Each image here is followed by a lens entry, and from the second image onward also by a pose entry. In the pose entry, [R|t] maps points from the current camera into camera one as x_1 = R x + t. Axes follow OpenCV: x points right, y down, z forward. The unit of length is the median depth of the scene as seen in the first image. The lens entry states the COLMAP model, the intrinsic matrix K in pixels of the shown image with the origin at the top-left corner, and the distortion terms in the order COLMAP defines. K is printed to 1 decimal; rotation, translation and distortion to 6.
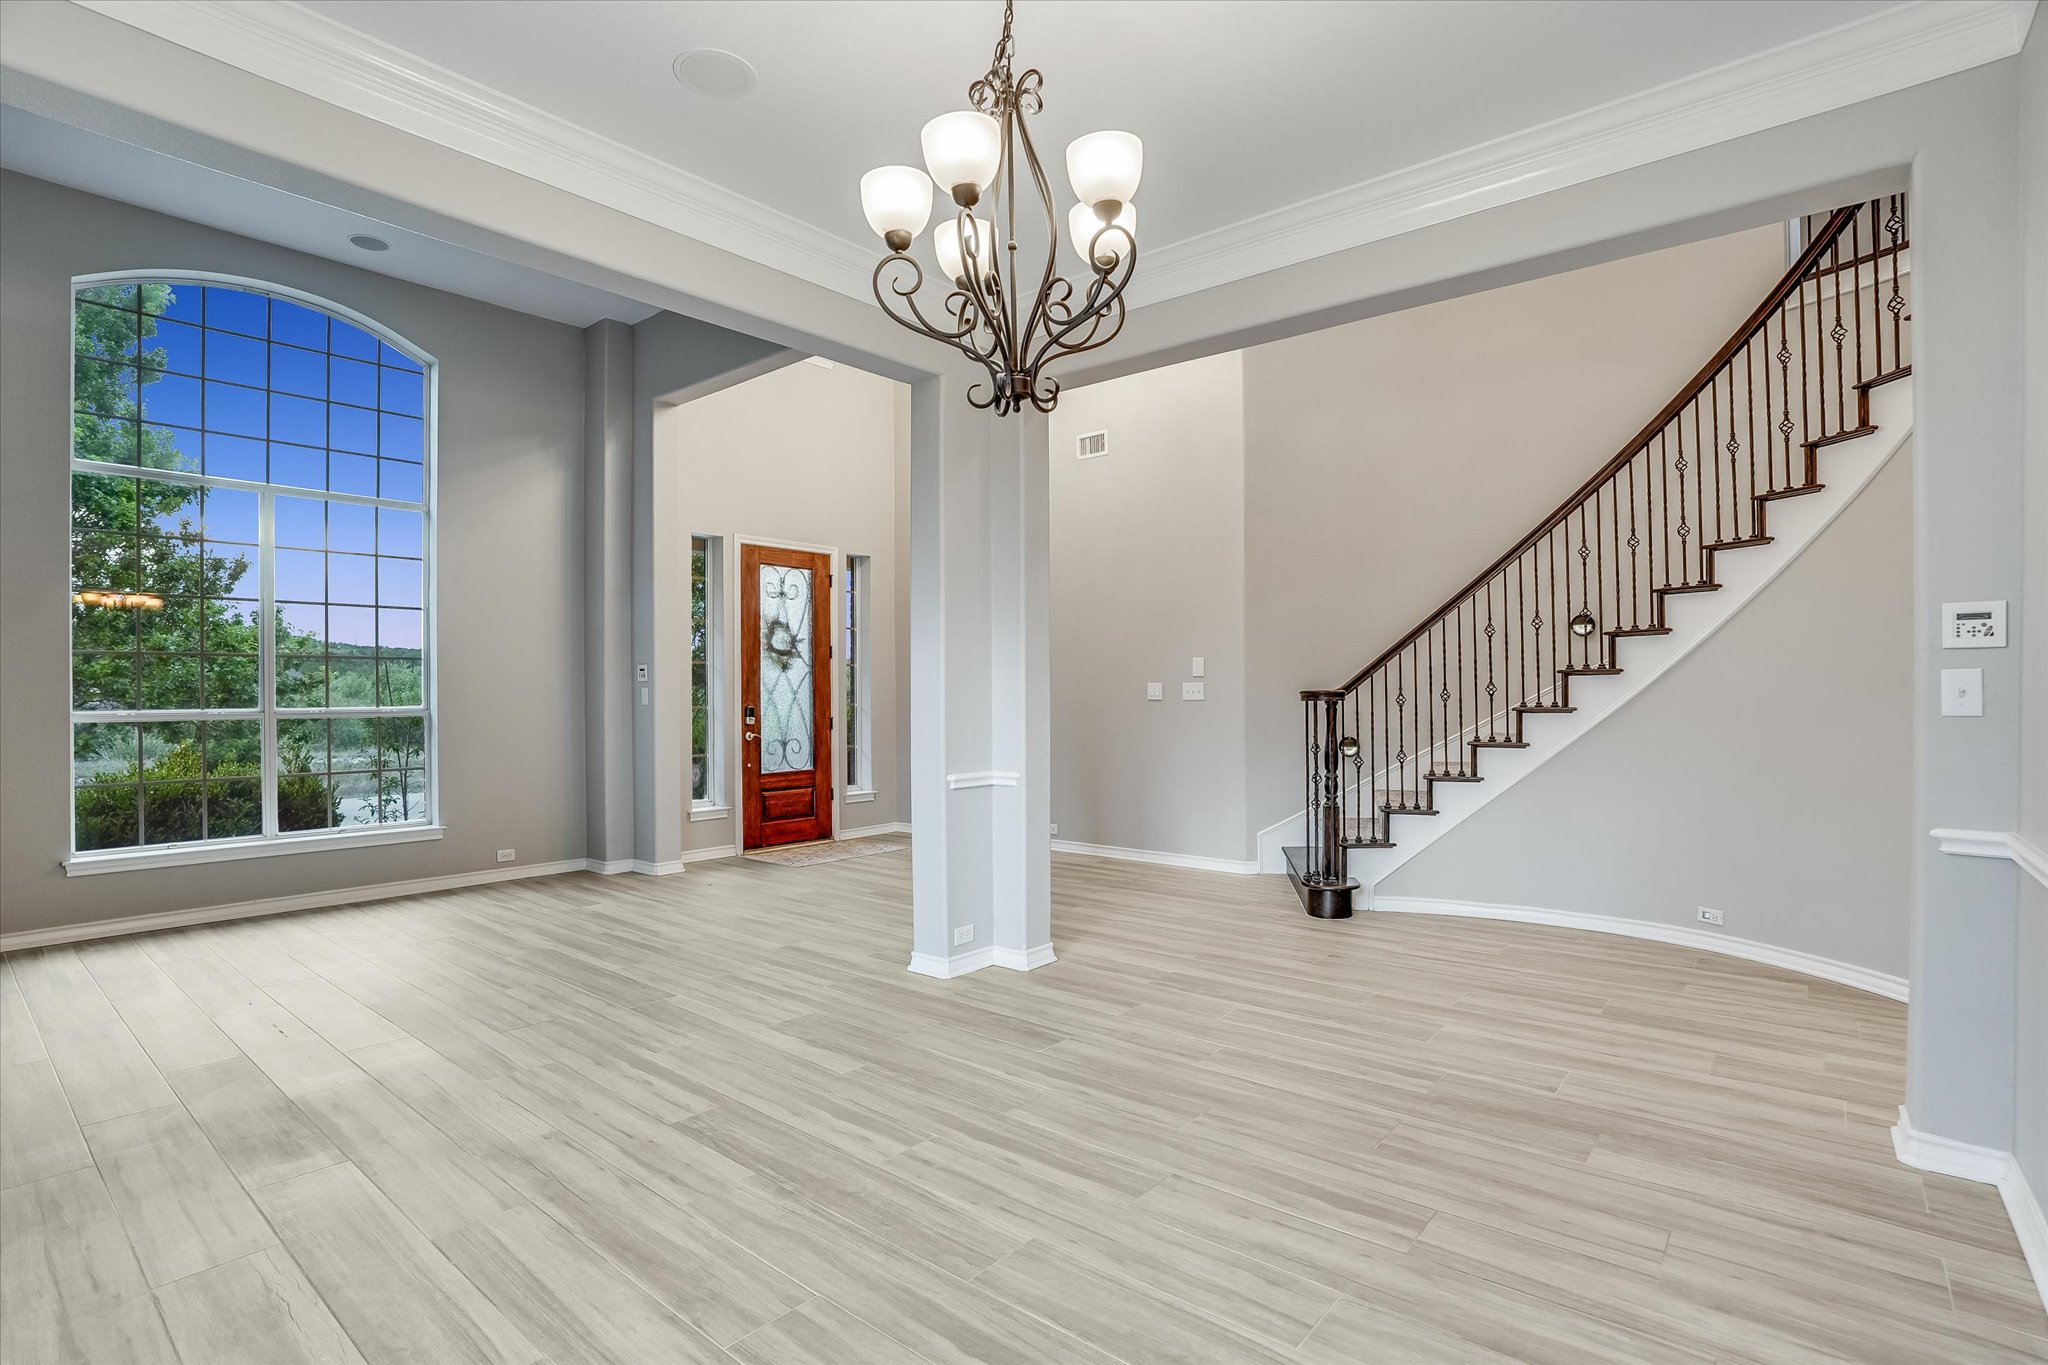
lens RADIAL K [[978.2, 0, 1016.4], [0, 978.2, 692.4], [0, 0, 1]] dist [-0.003132, -0.000006]
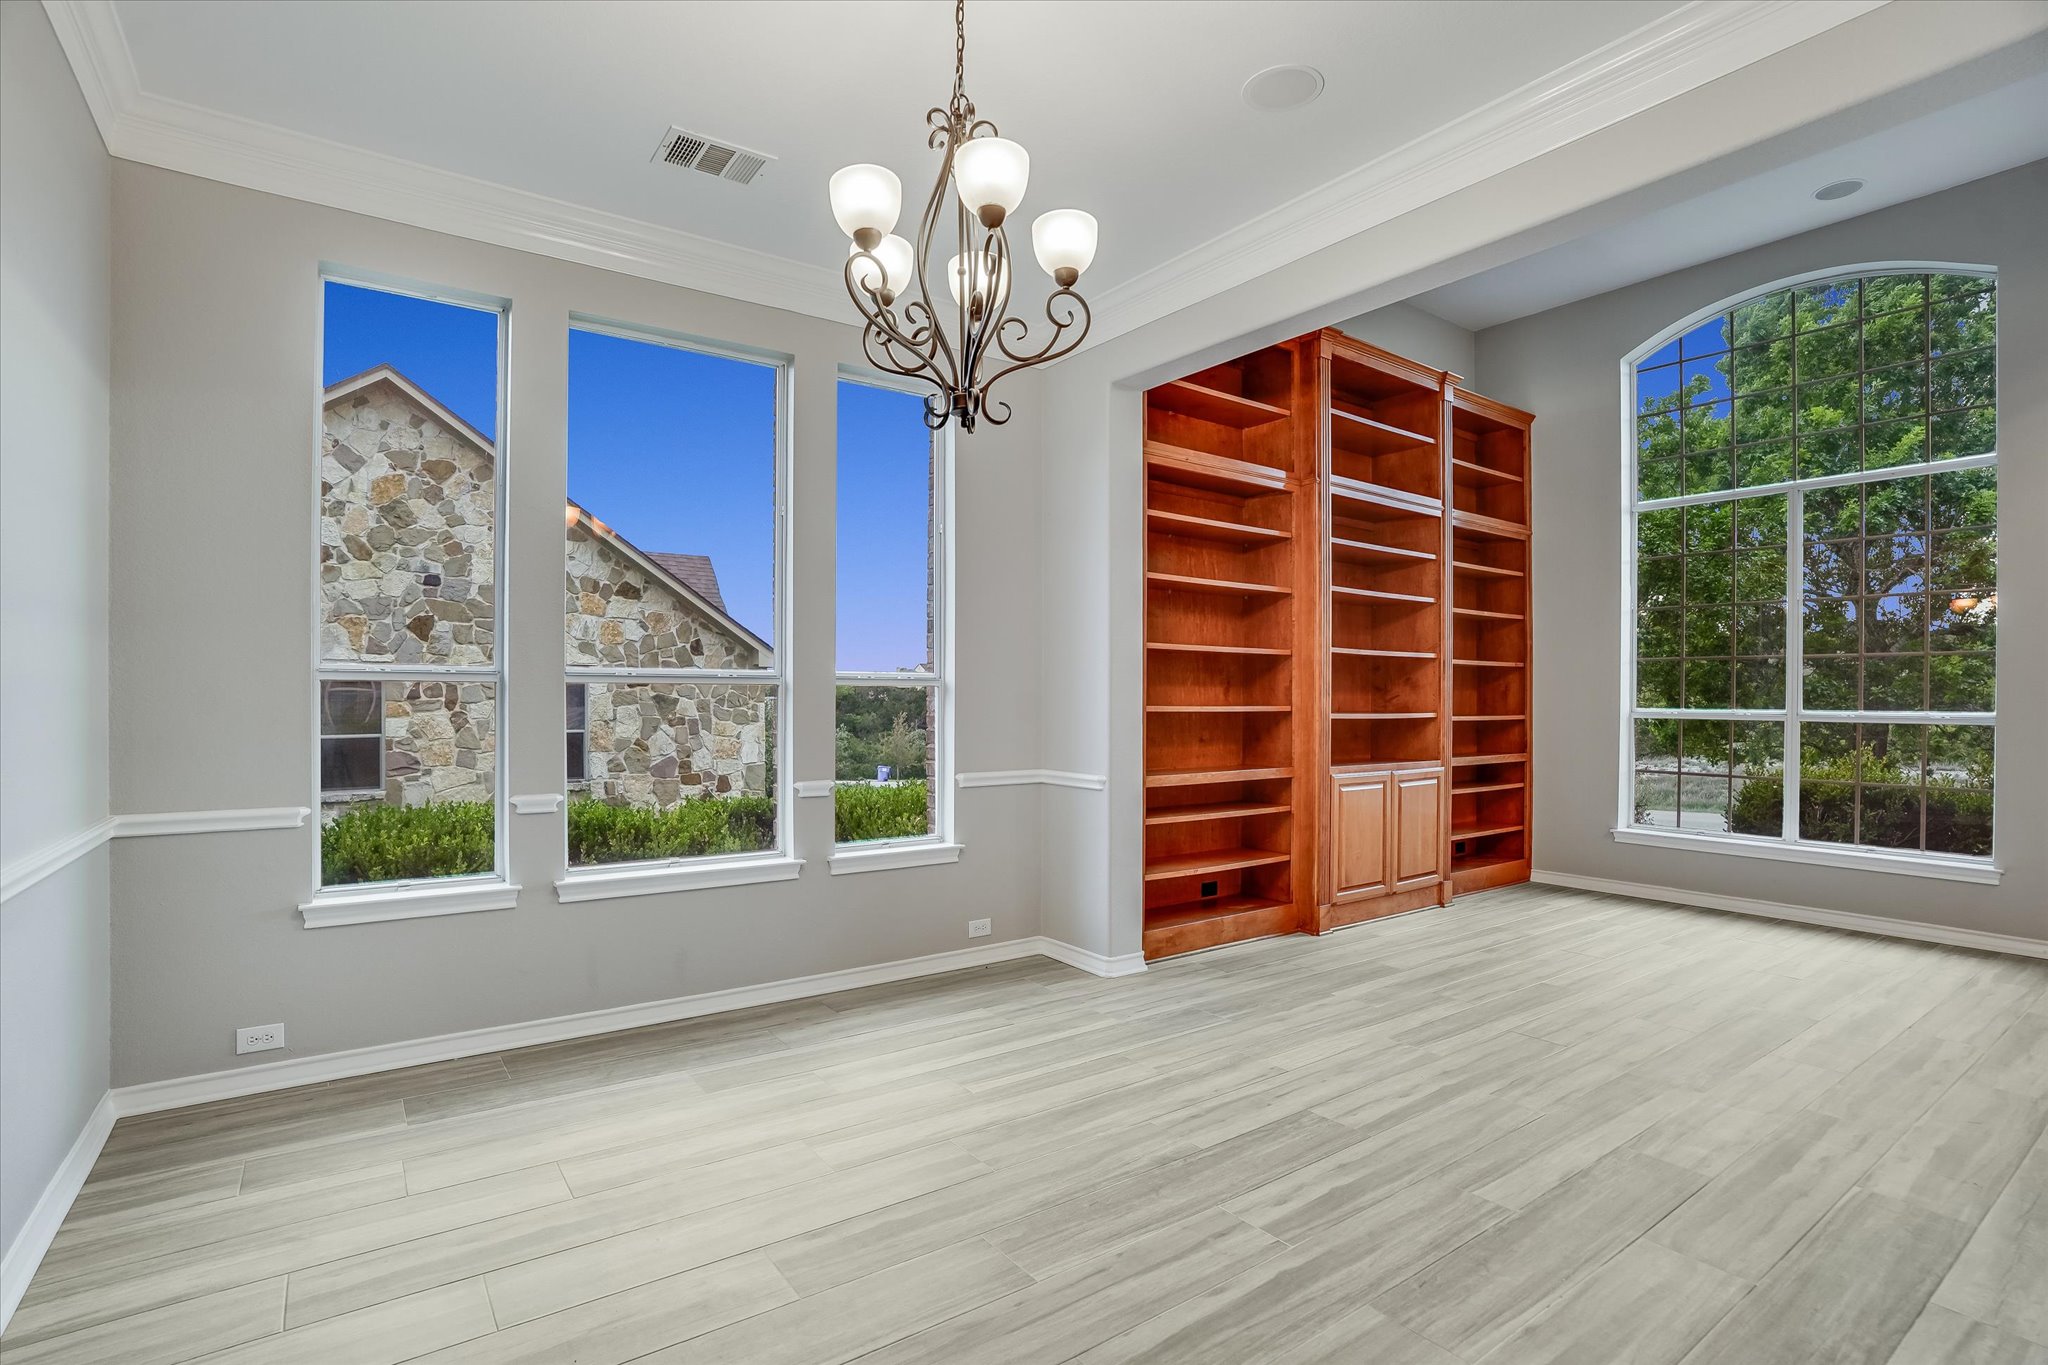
lens RADIAL K [[978.2, 0, 1020.5], [0, 978.2, 680.4], [0, 0, 1]] dist [-0.003132, -0.000006]
pose [[-0.228015, -0.021797, -0.973414, 0.701931], [0.007090, 0.999686, -0.024046, 0.008897], [0.973632, -0.012384, -0.227789, 0.904726]]
